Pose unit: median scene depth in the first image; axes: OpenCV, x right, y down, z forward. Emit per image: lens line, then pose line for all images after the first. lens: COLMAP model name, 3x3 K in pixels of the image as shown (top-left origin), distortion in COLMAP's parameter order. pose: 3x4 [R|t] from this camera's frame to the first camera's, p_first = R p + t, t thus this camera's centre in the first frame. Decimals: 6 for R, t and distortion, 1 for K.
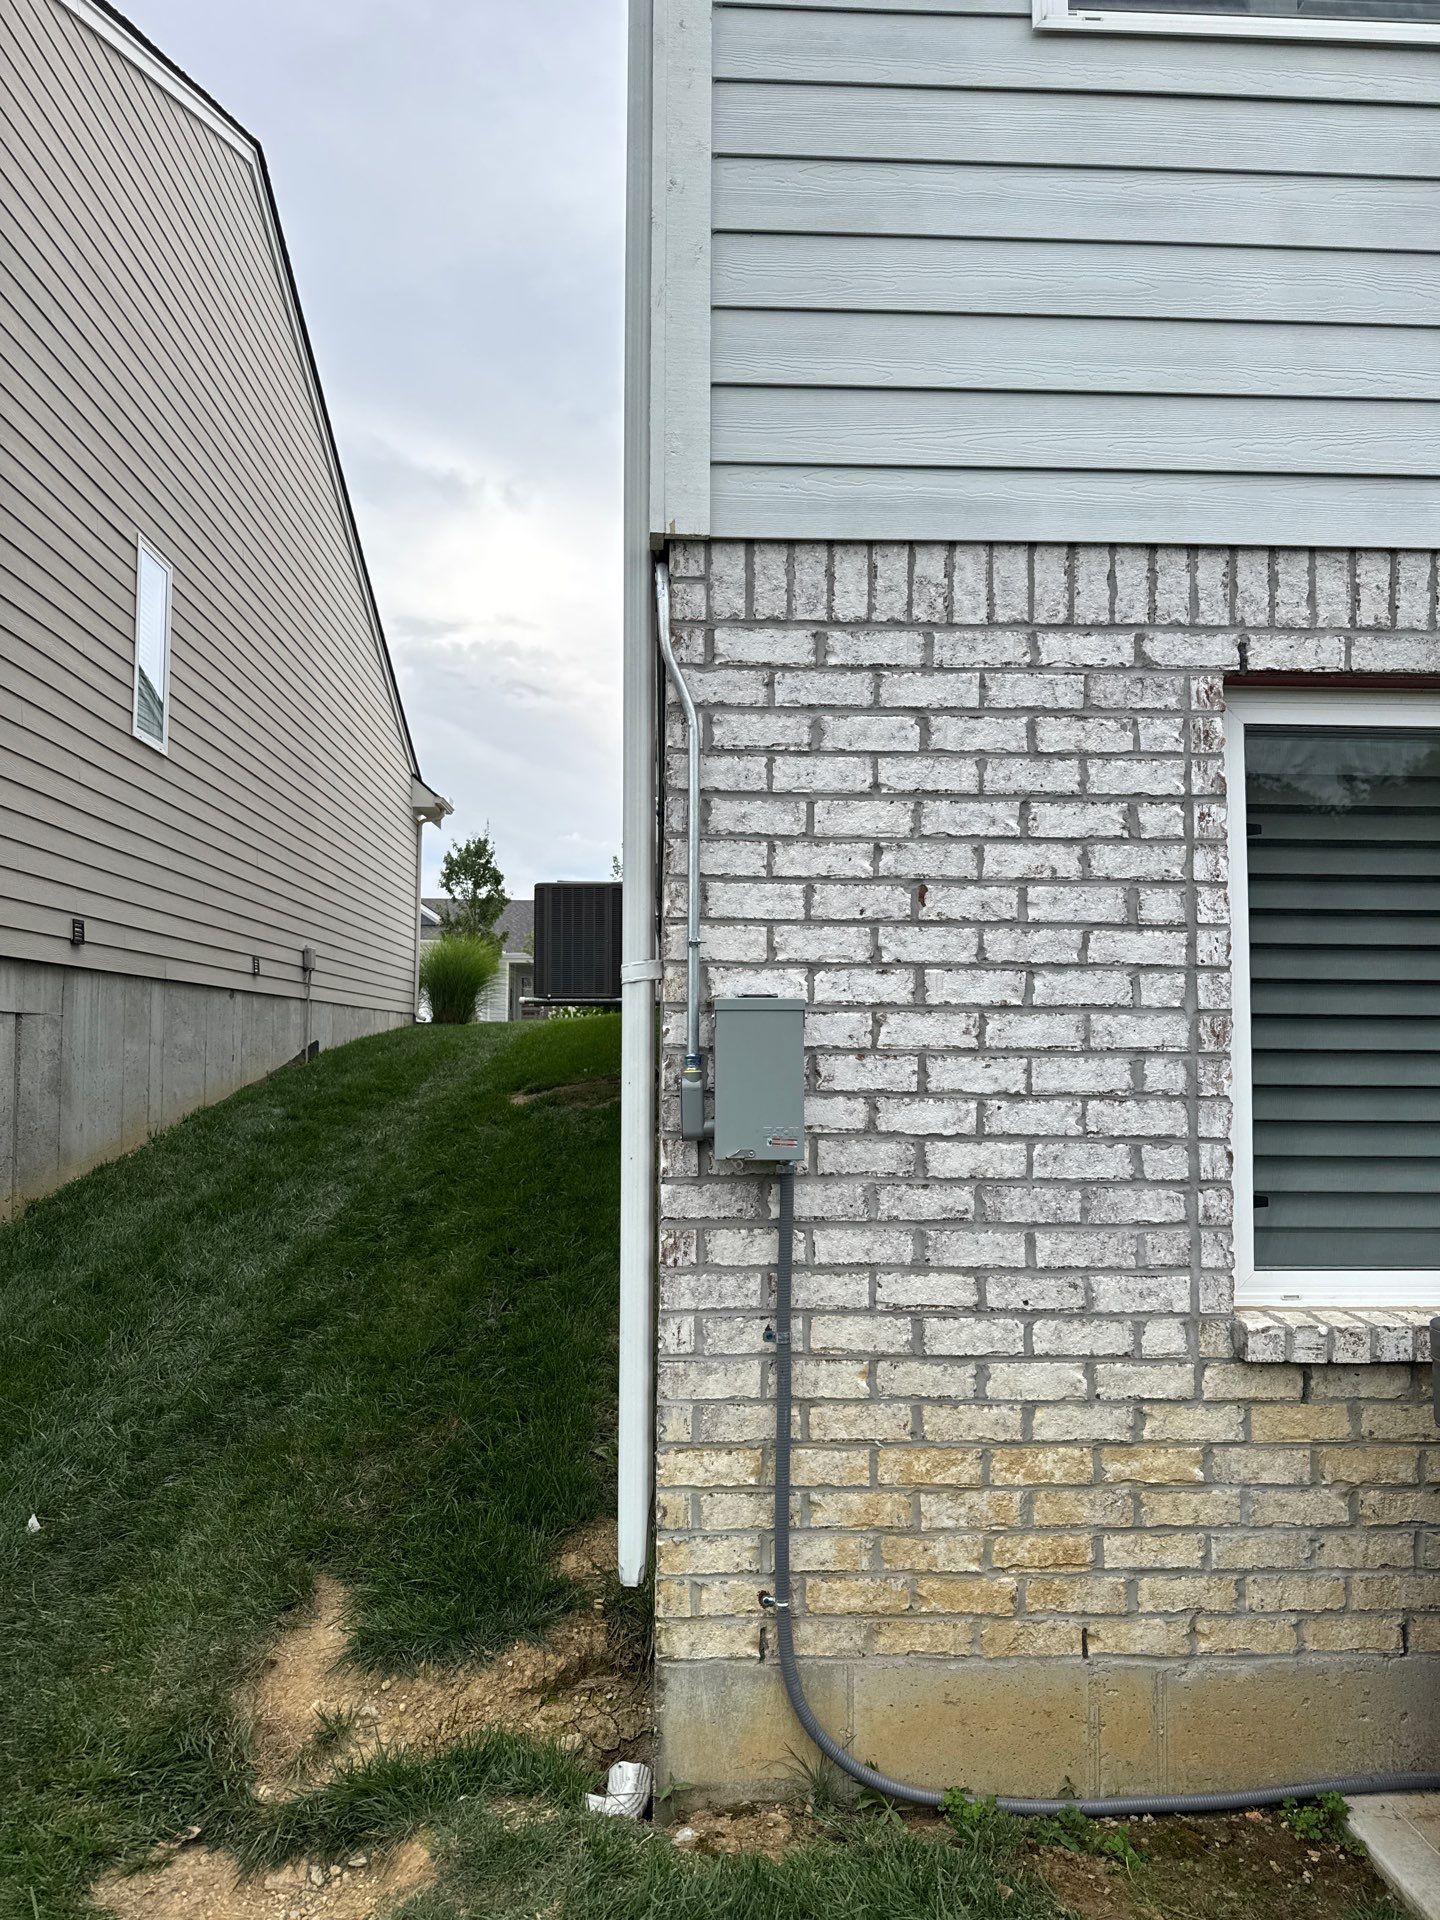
lens RADIAL K [[1364.3, 0, 710.8], [0, 1364.3, 956.4], [0, 0, 1]] dist [0.040308, -0.056463]
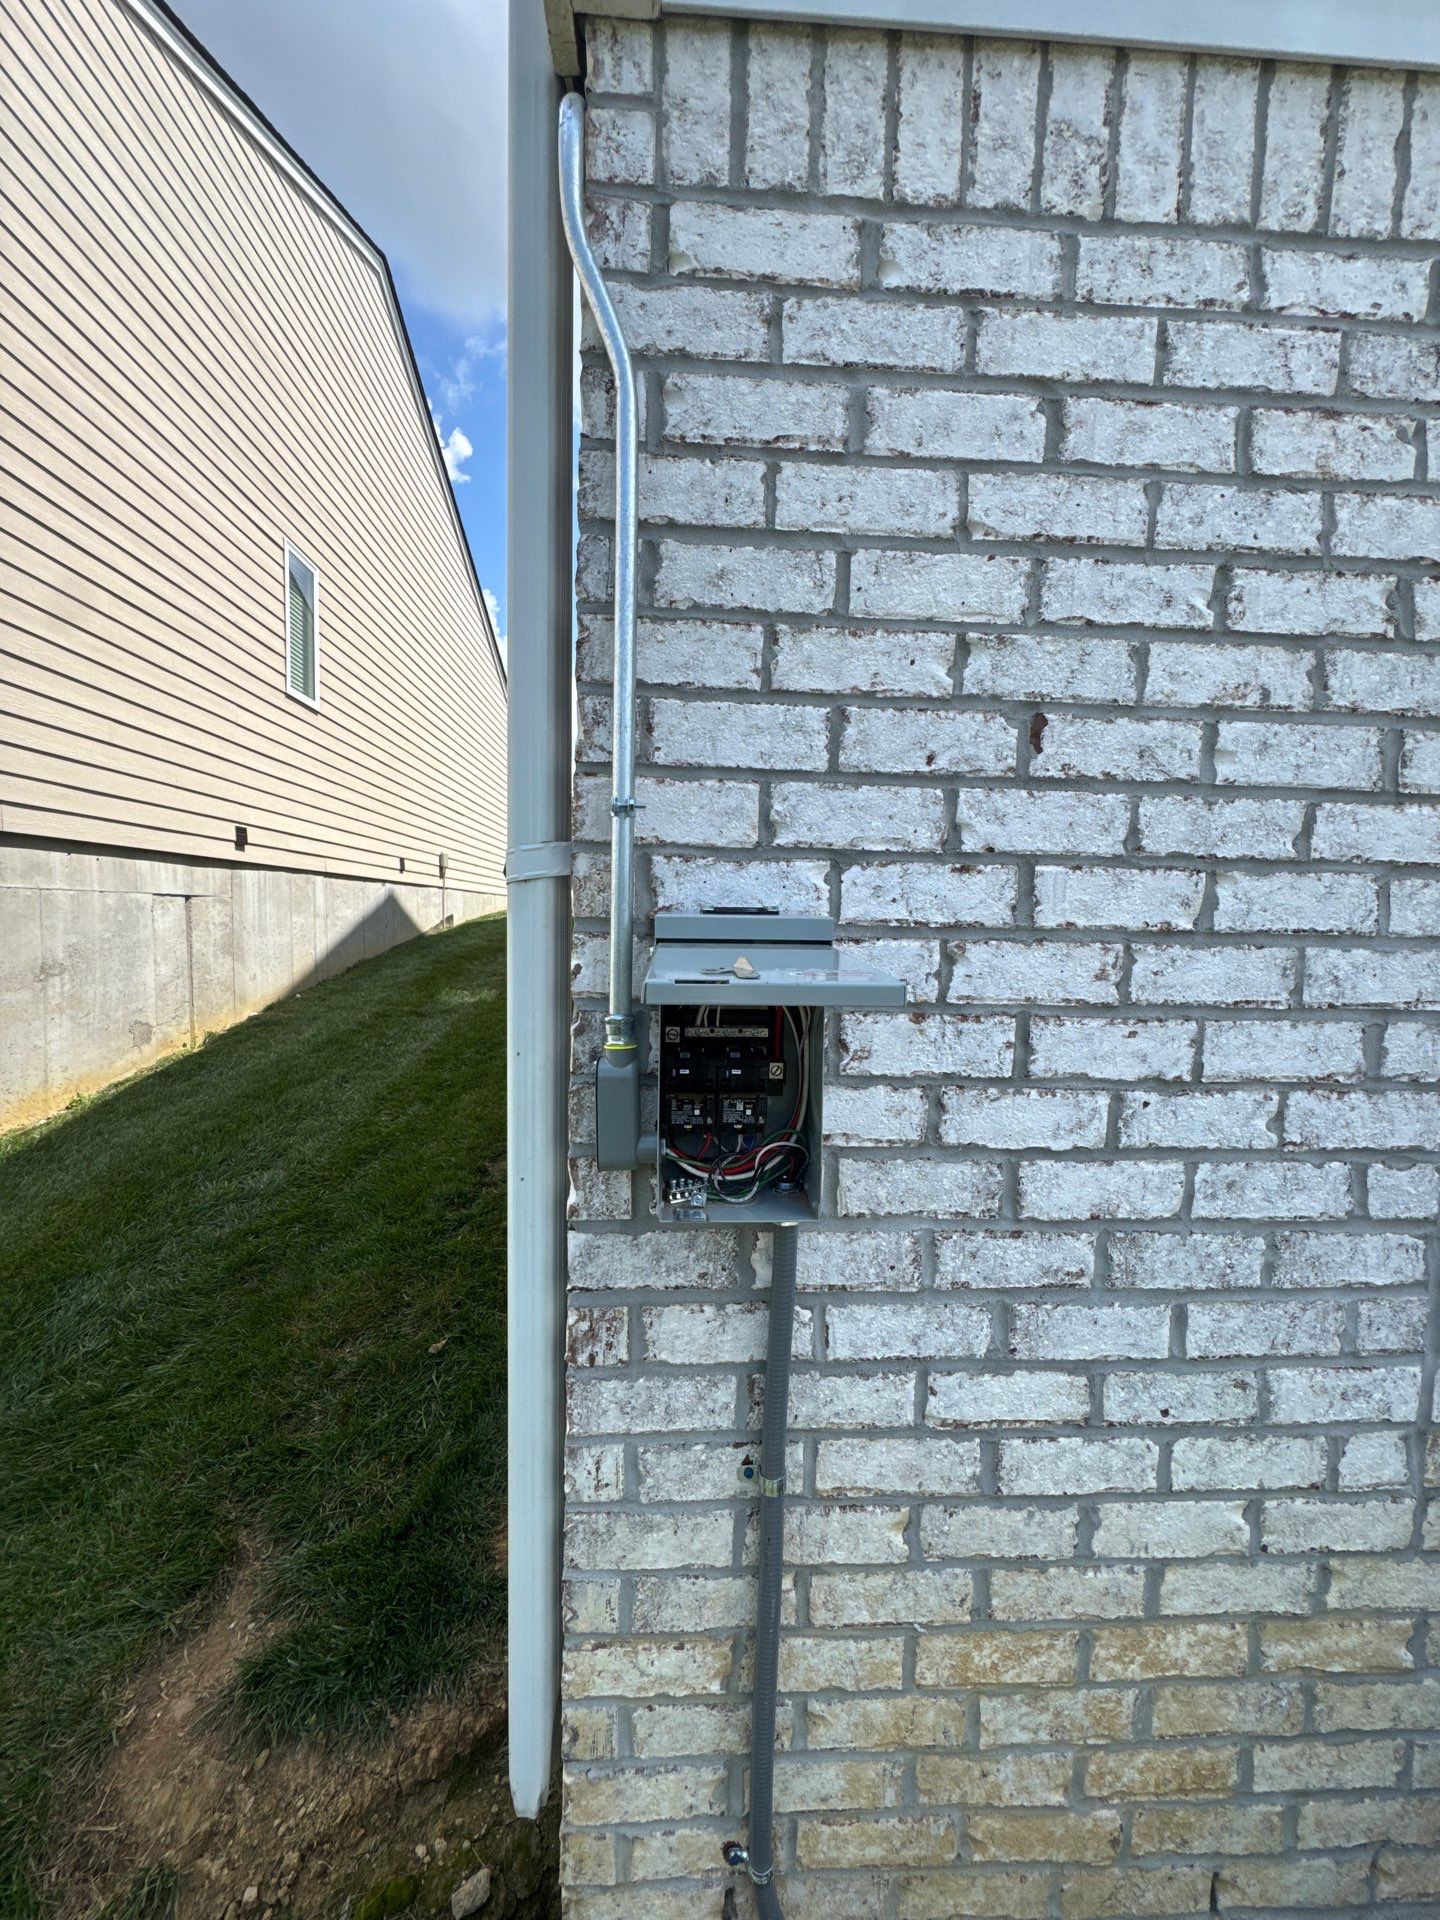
lens RADIAL K [[777.9, 0, 716.3], [0, 777.9, 965.0], [0, 0, 1]] dist [-0.017700, 0.004953]
pose [[0.999866, 0.013721, 0.008928, 0.021817], [-0.014753, 0.991622, 0.128332, 0.011137], [-0.007093, -0.128446, 0.991691, 0.675519]]
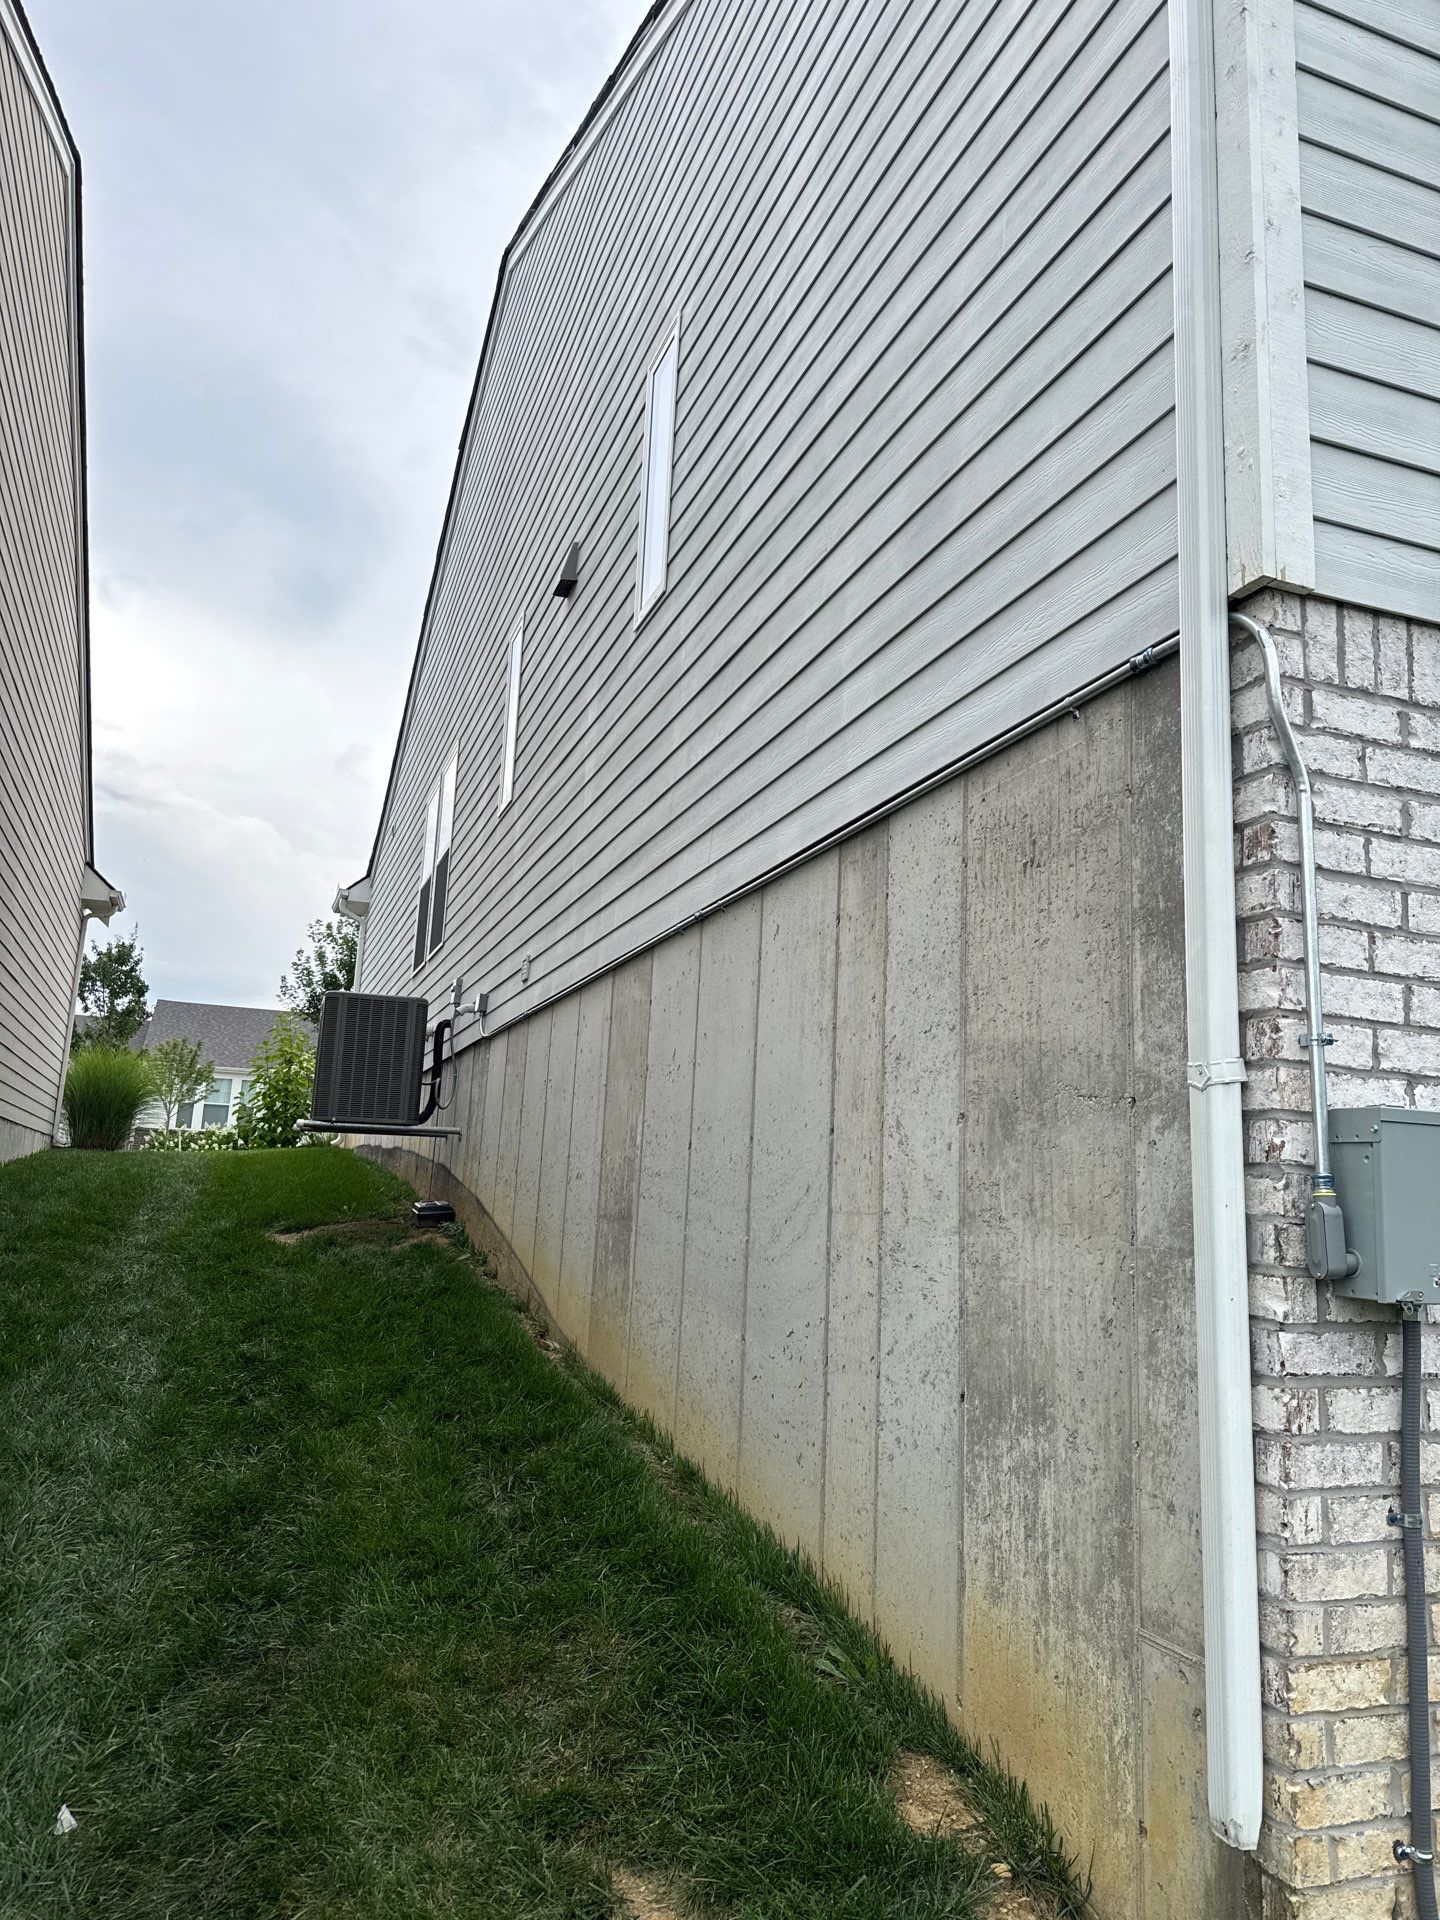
lens RADIAL K [[1364.3, 0, 717.8], [0, 1364.3, 954.3], [0, 0, 1]] dist [0.040308, -0.056463]
pose [[0.953284, 0.092438, 0.287584, -0.608635], [-0.059985, 0.990997, -0.119696, 0.060492], [-0.296059, 0.096854, 0.950247, 0.286536]]
